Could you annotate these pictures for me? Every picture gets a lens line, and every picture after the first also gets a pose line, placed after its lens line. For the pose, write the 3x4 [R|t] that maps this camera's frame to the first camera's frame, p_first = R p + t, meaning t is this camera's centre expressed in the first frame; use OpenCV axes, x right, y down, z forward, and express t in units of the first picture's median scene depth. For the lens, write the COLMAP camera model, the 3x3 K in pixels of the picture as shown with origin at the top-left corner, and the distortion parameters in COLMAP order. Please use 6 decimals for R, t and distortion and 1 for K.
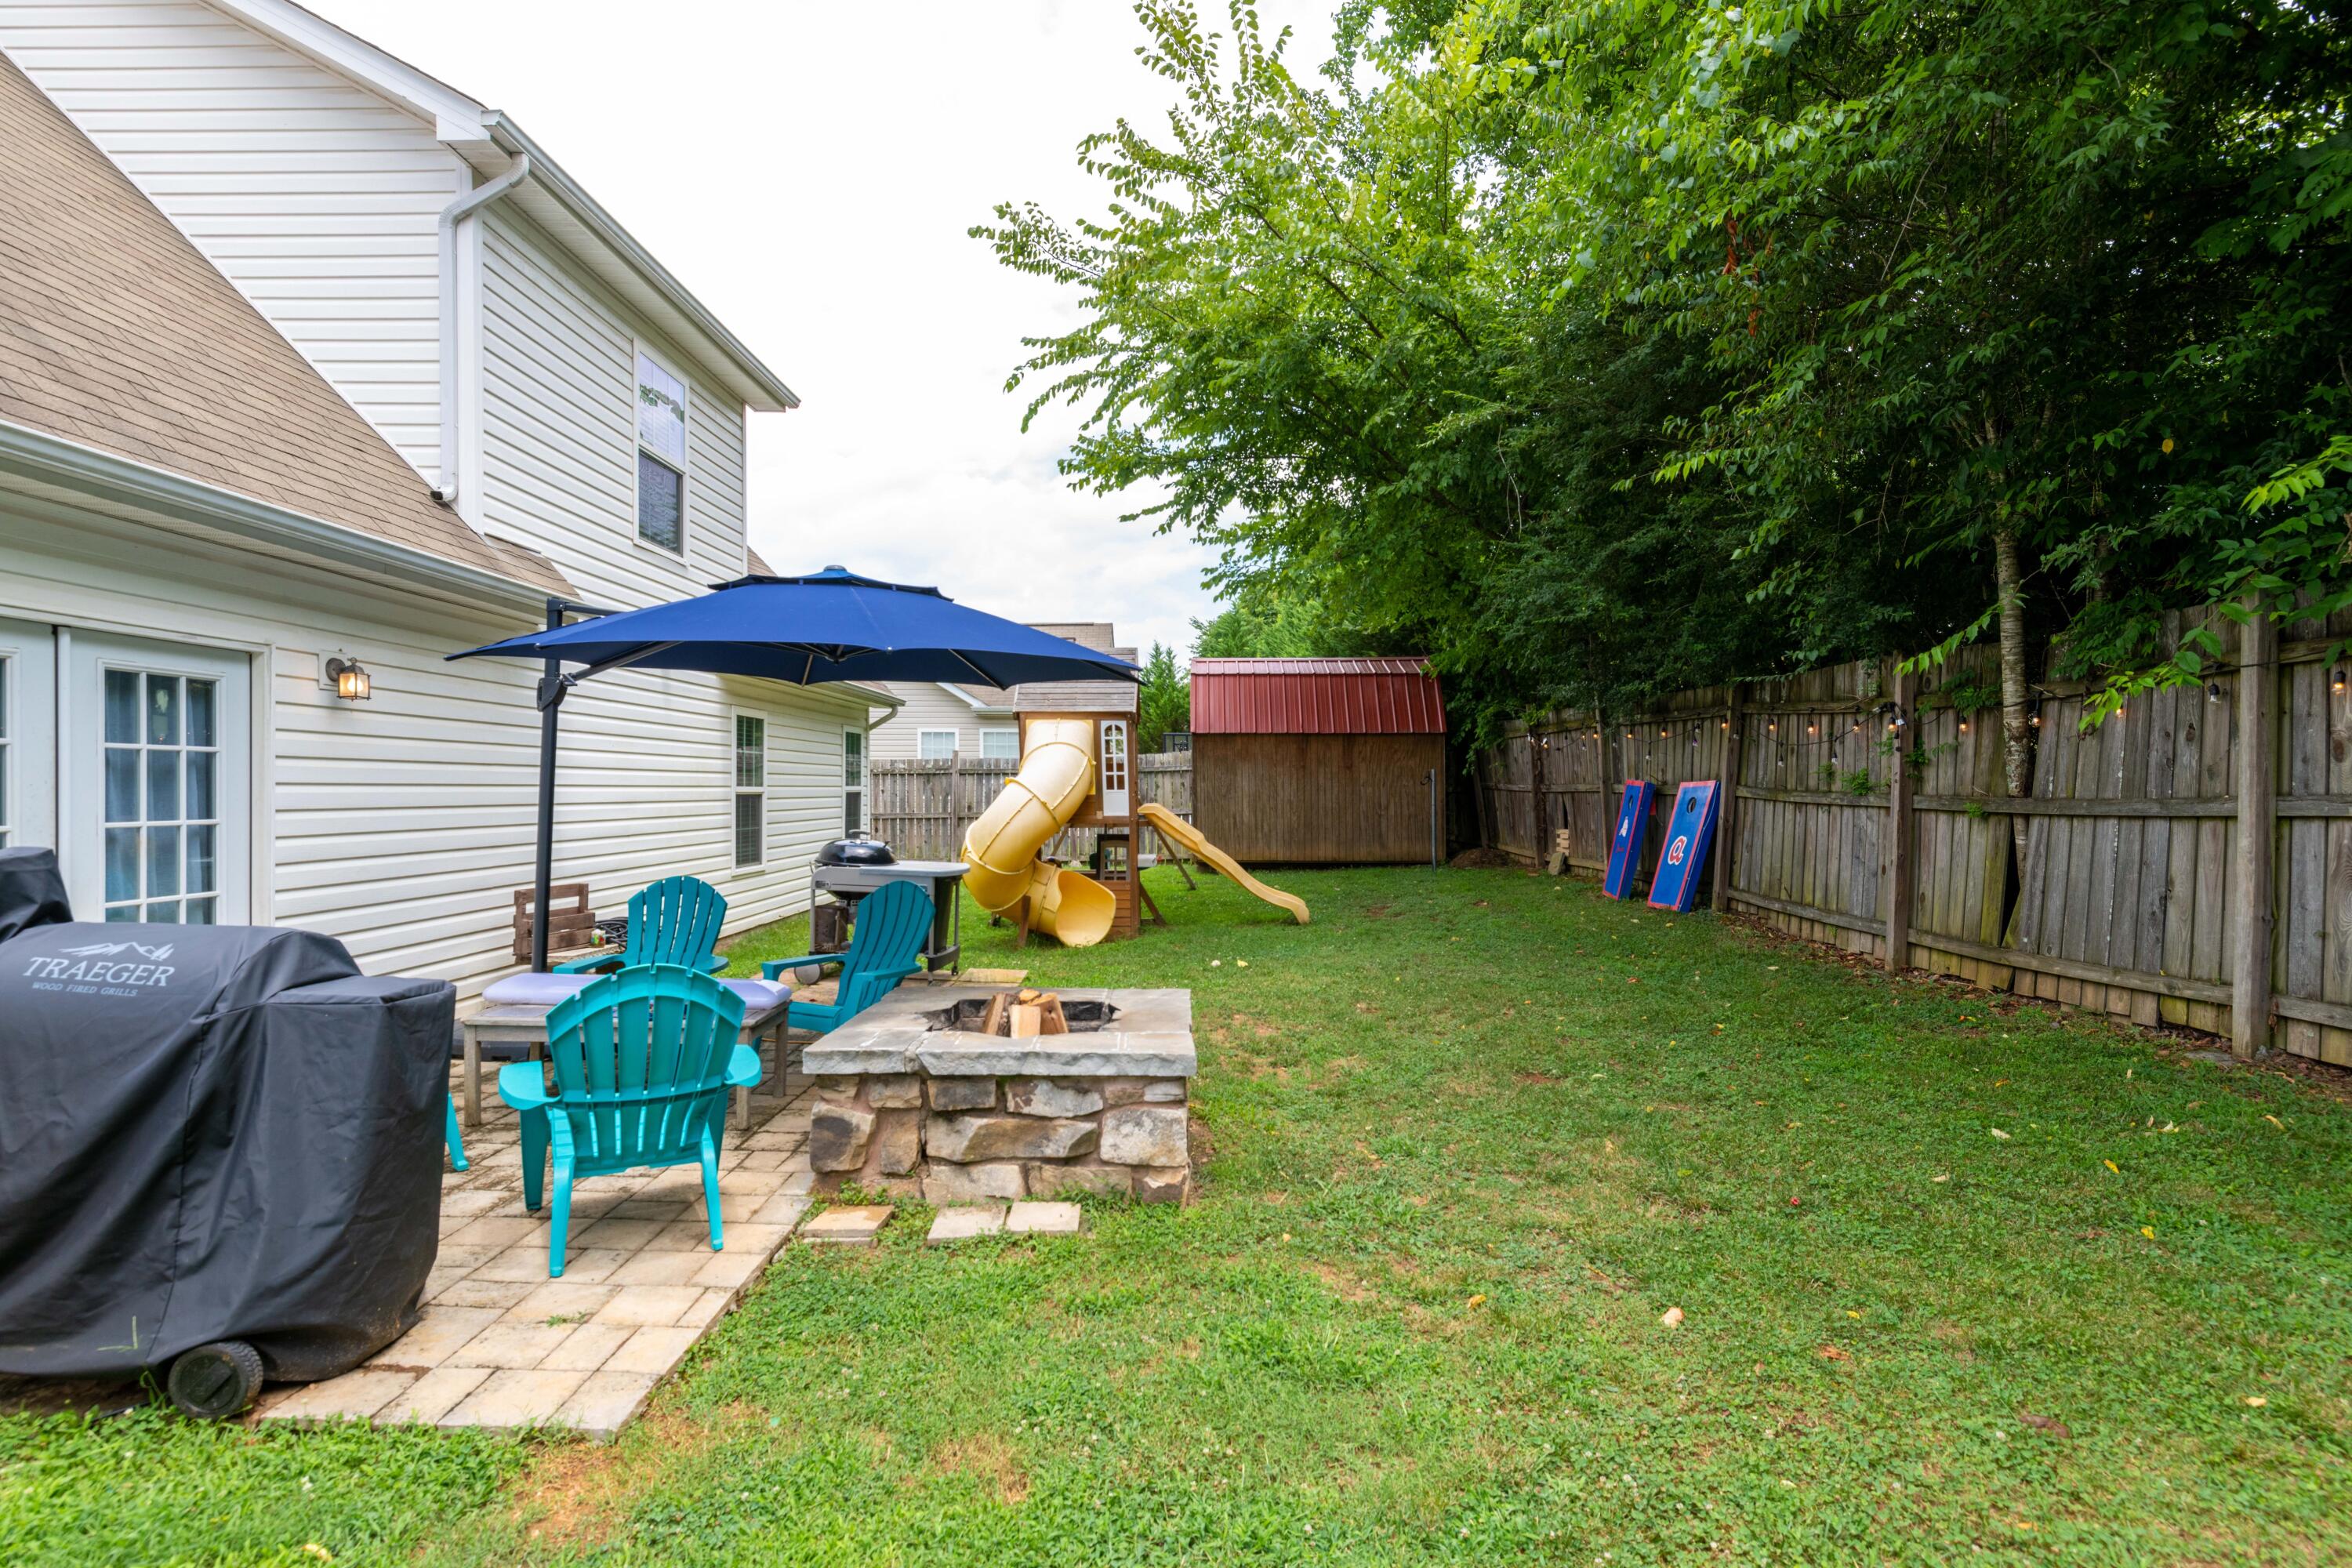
lens RADIAL K [[1141.2, 0, 1180.4], [0, 1141.2, 774.9], [0, 0, 1]] dist [-0.010706, 0.000019]
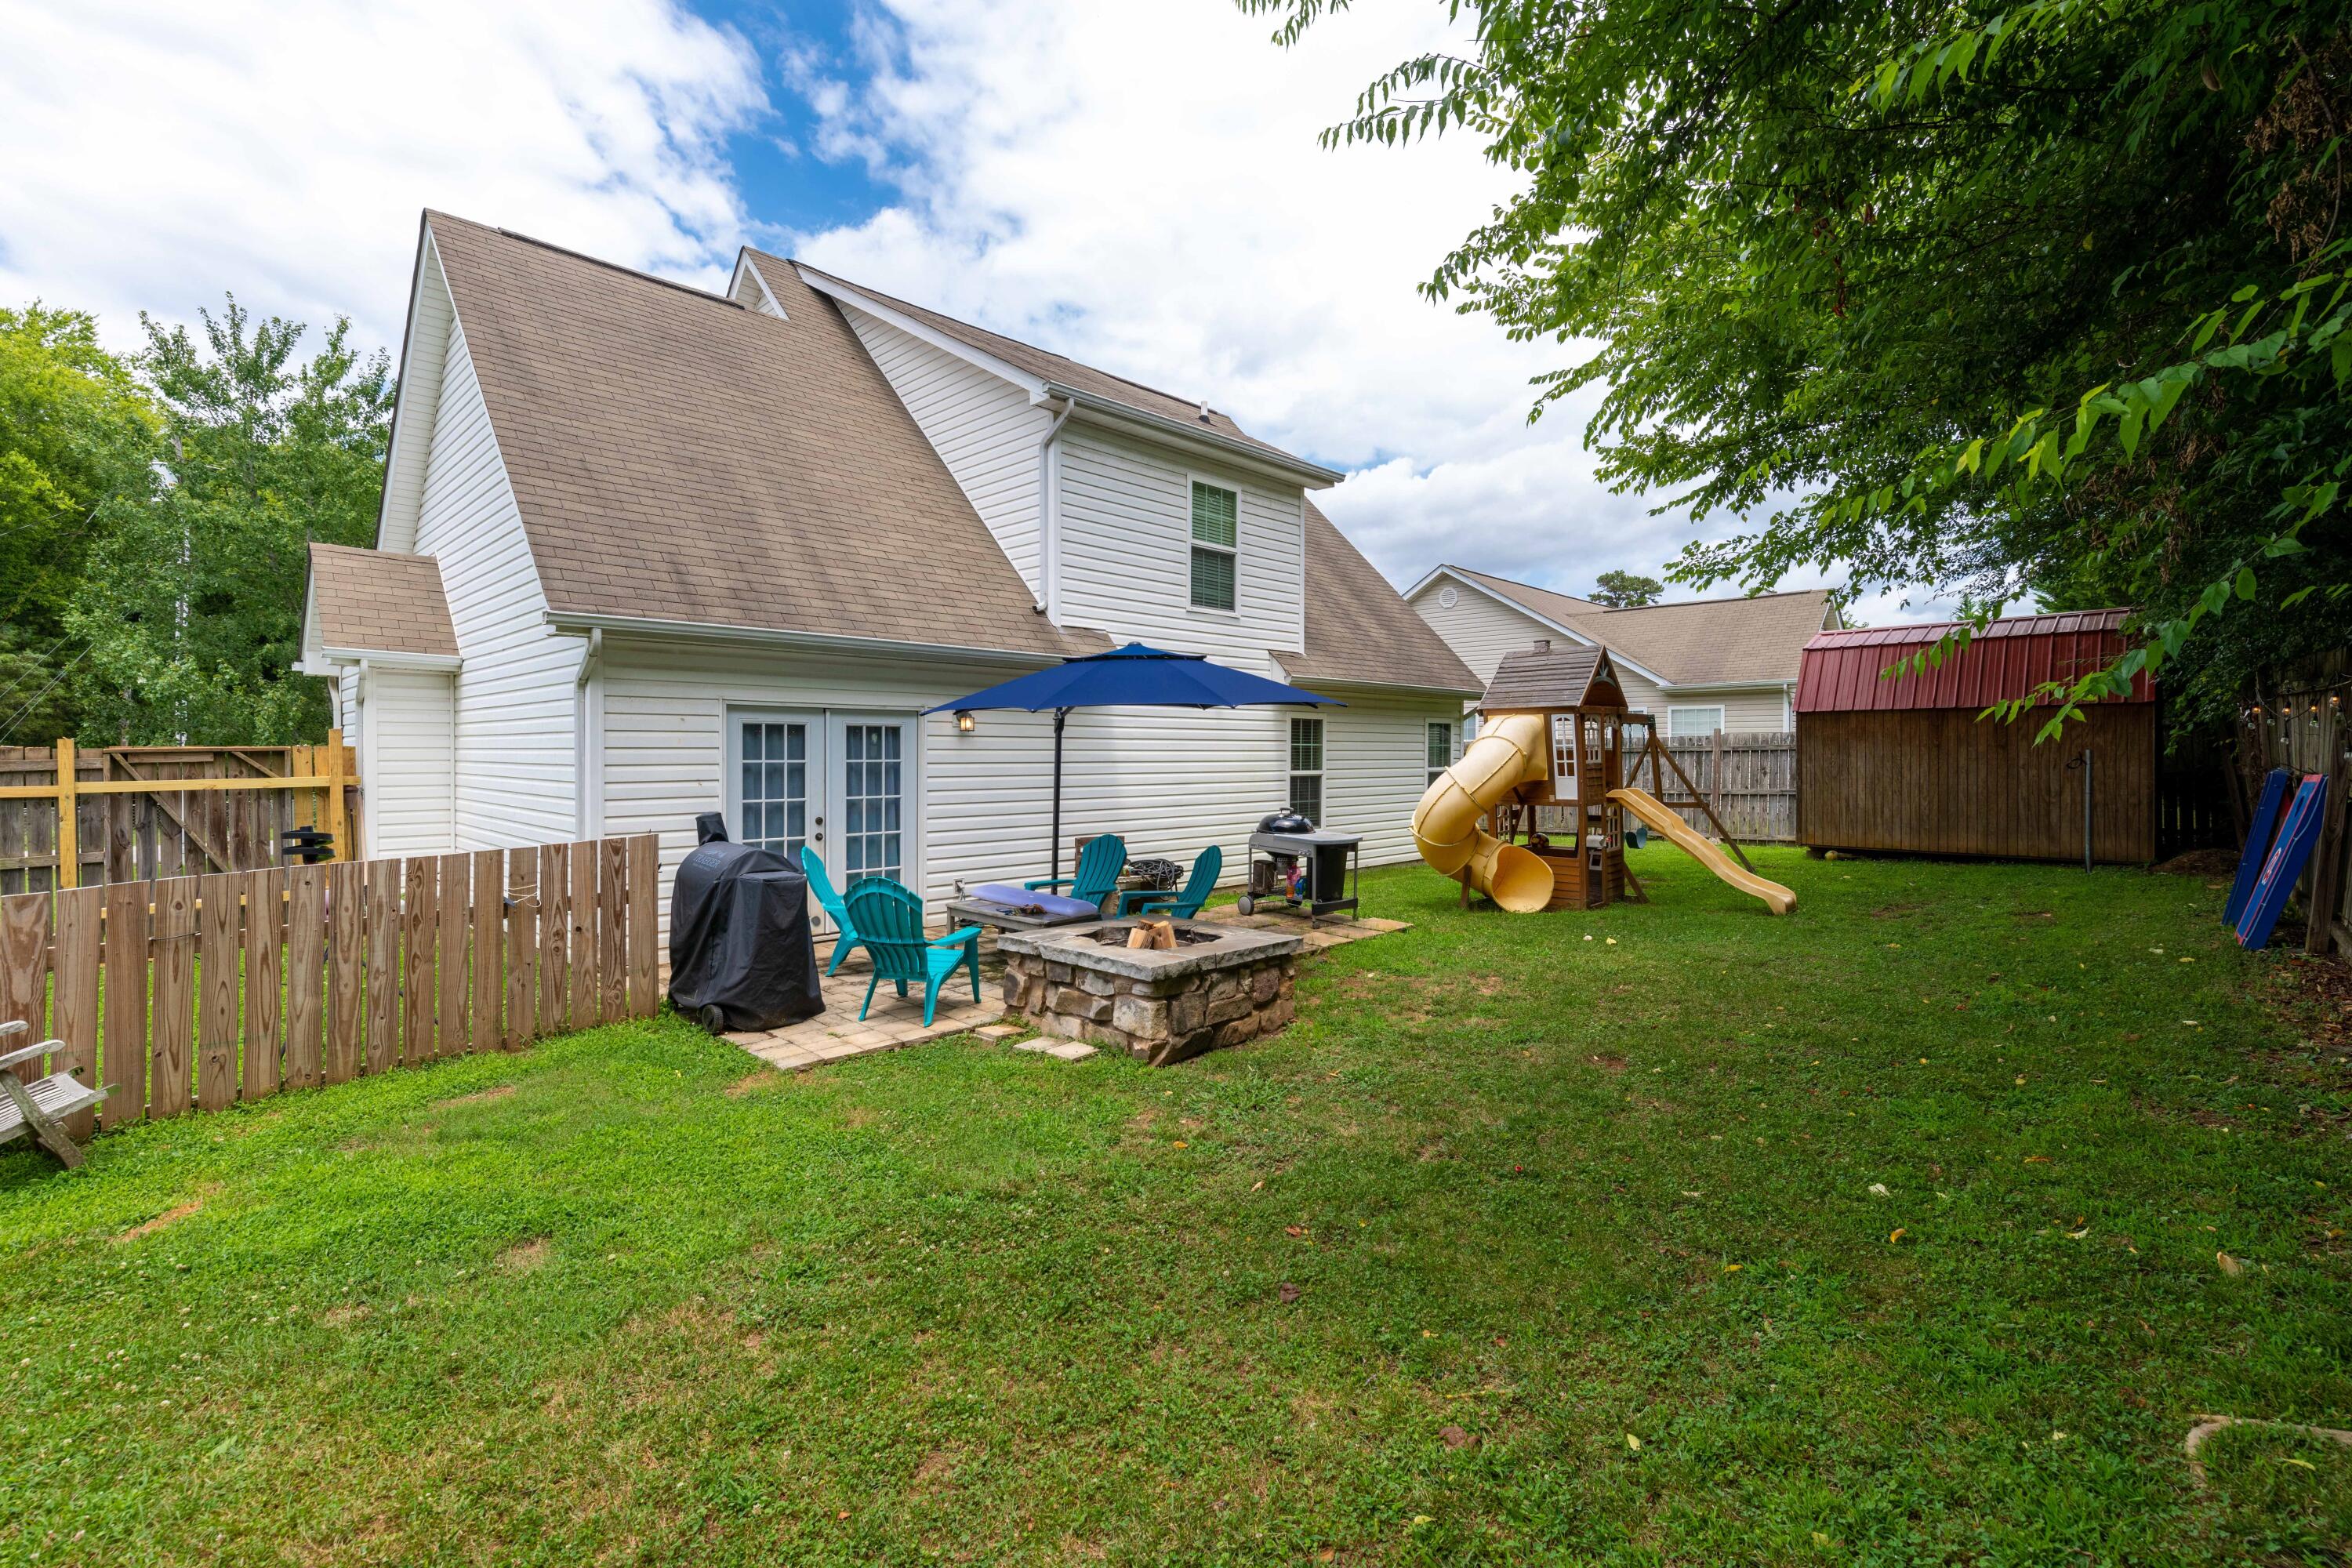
lens RADIAL K [[992.1, 0, 1127.8], [0, 992.1, 743.2], [0, 0, 1]] dist [-0.003179, 0.000005]
pose [[0.720051, -0.012079, -0.693816, 0.486675], [0.010206, 0.999925, -0.006815, -0.026836], [0.693846, -0.002174, 0.720120, 0.004346]]
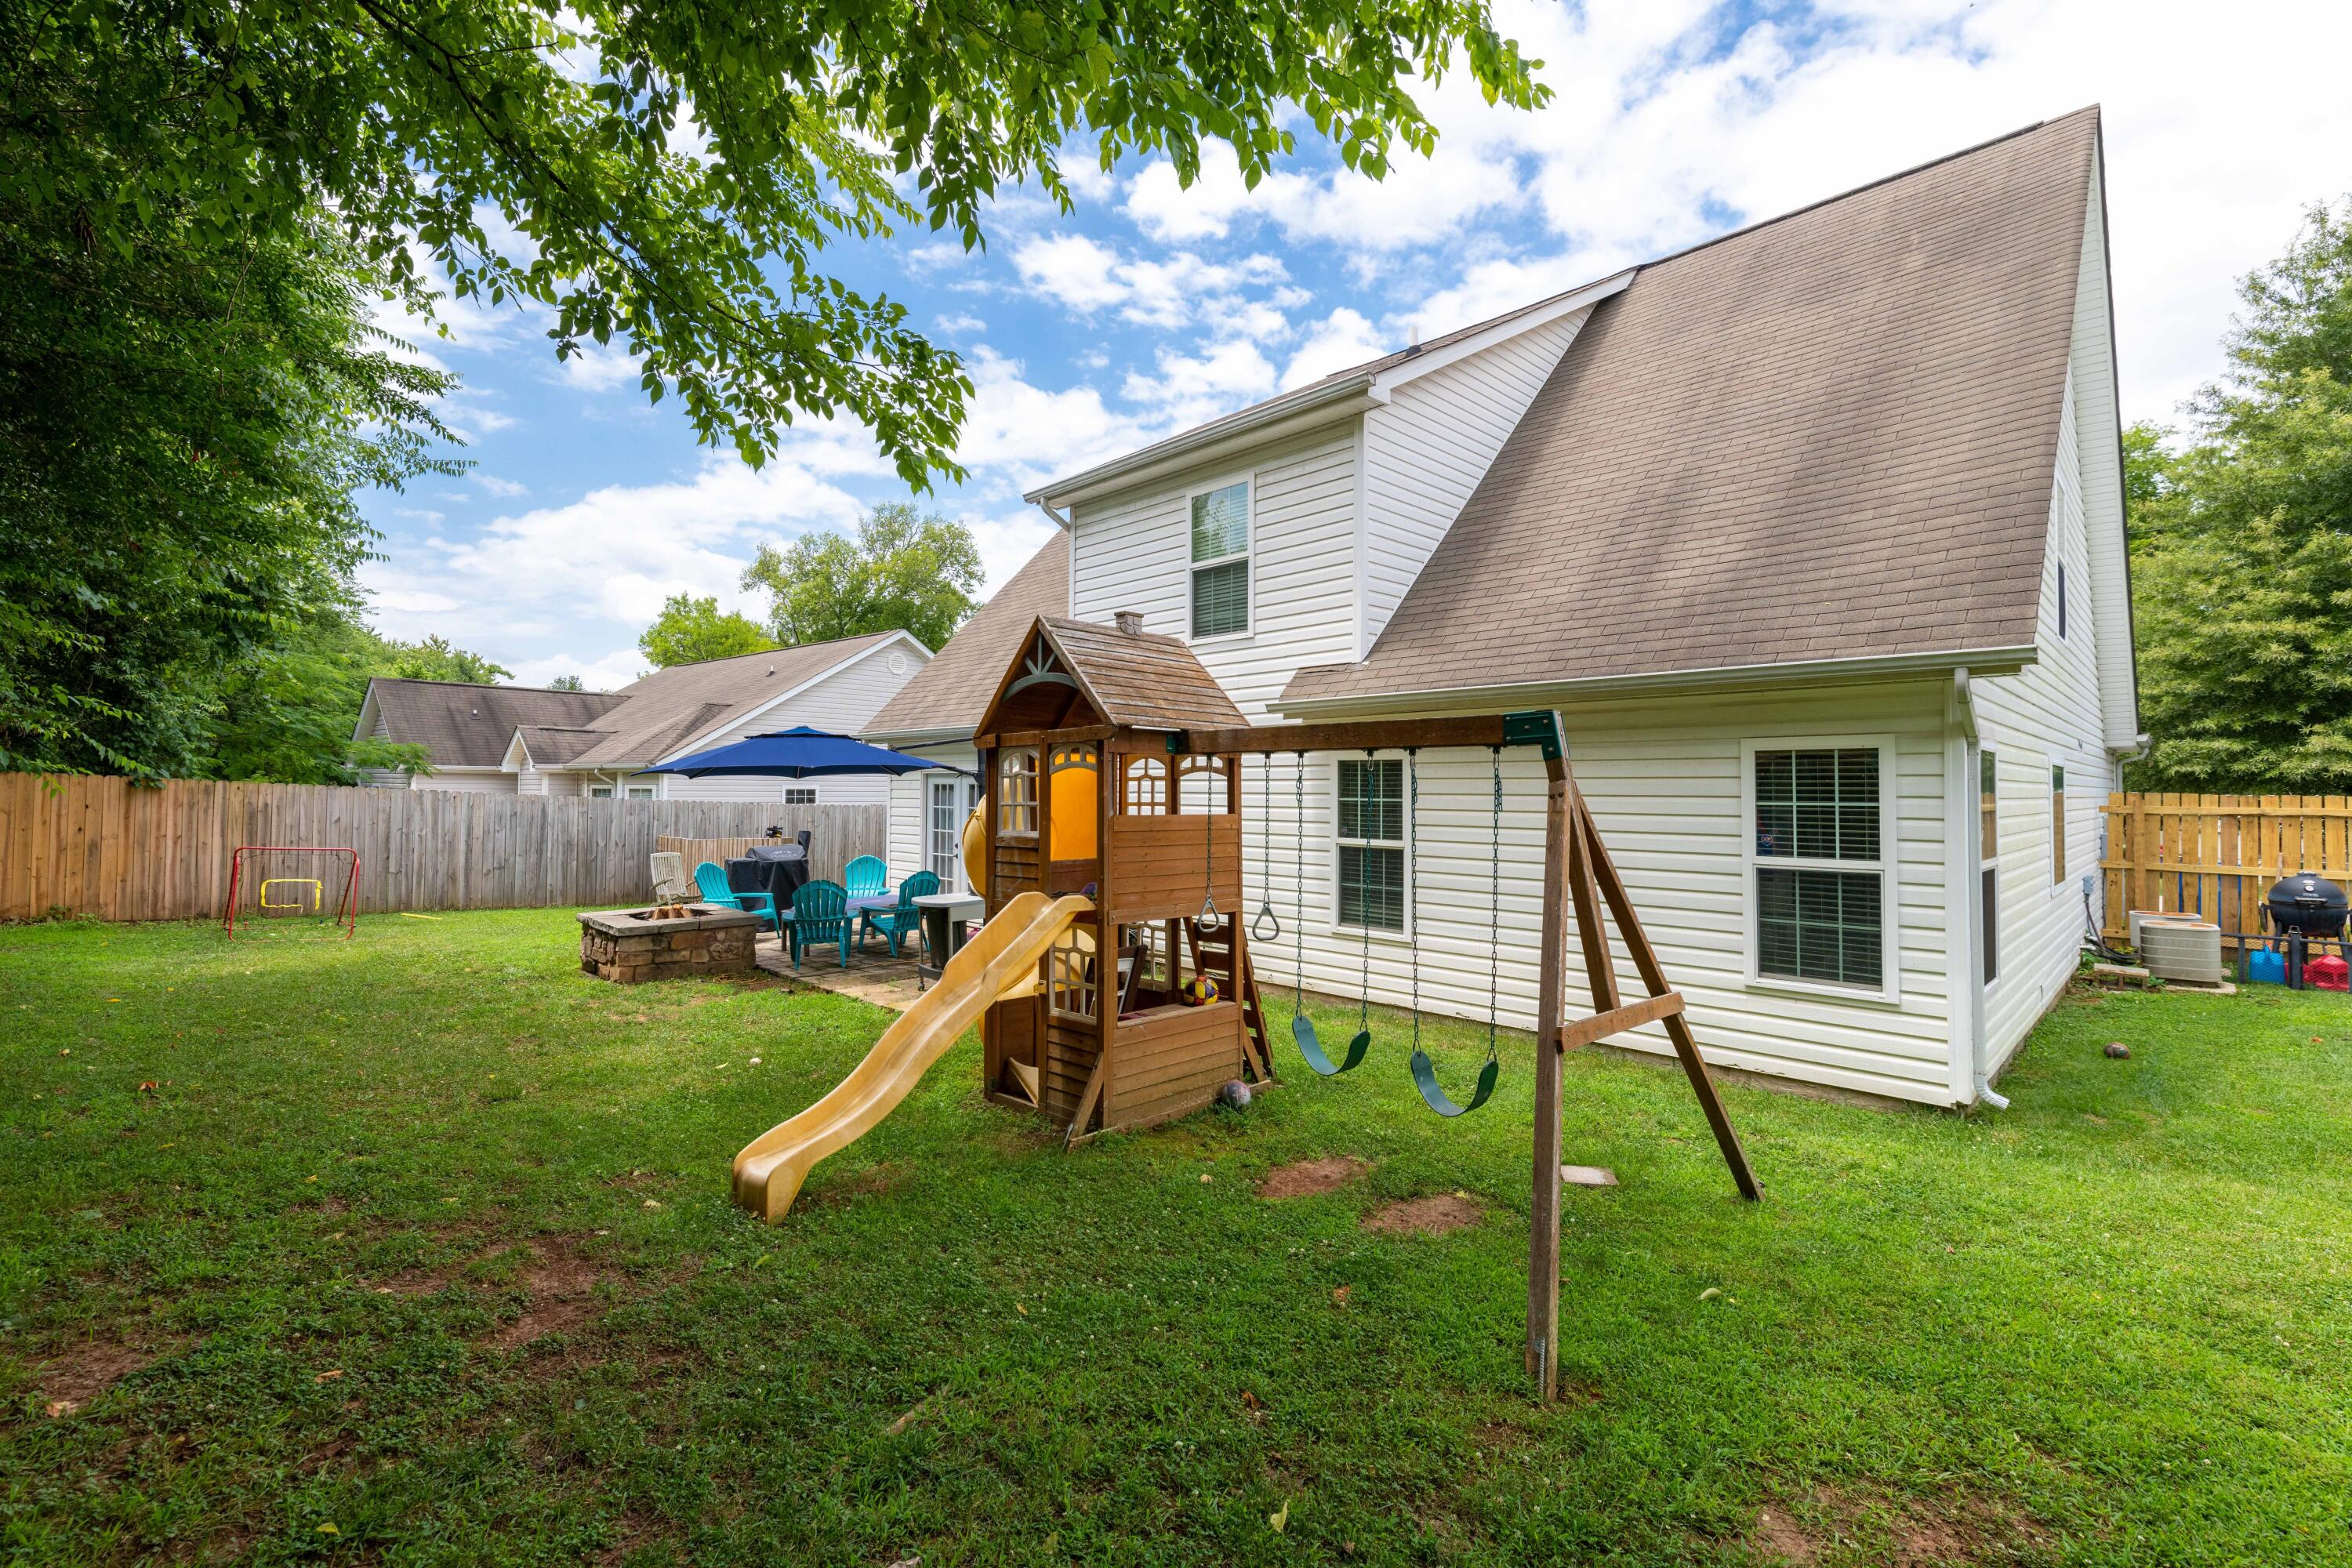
lens RADIAL K [[992.1, 0, 1175.0], [0, 992.1, 776.4], [0, 0, 1]] dist [-0.003179, 0.000005]
pose [[-0.713106, -0.035142, -0.700175, 0.444087], [-0.015995, 0.999298, -0.033865, -0.016539], [0.700873, -0.012950, -0.713168, 2.427052]]
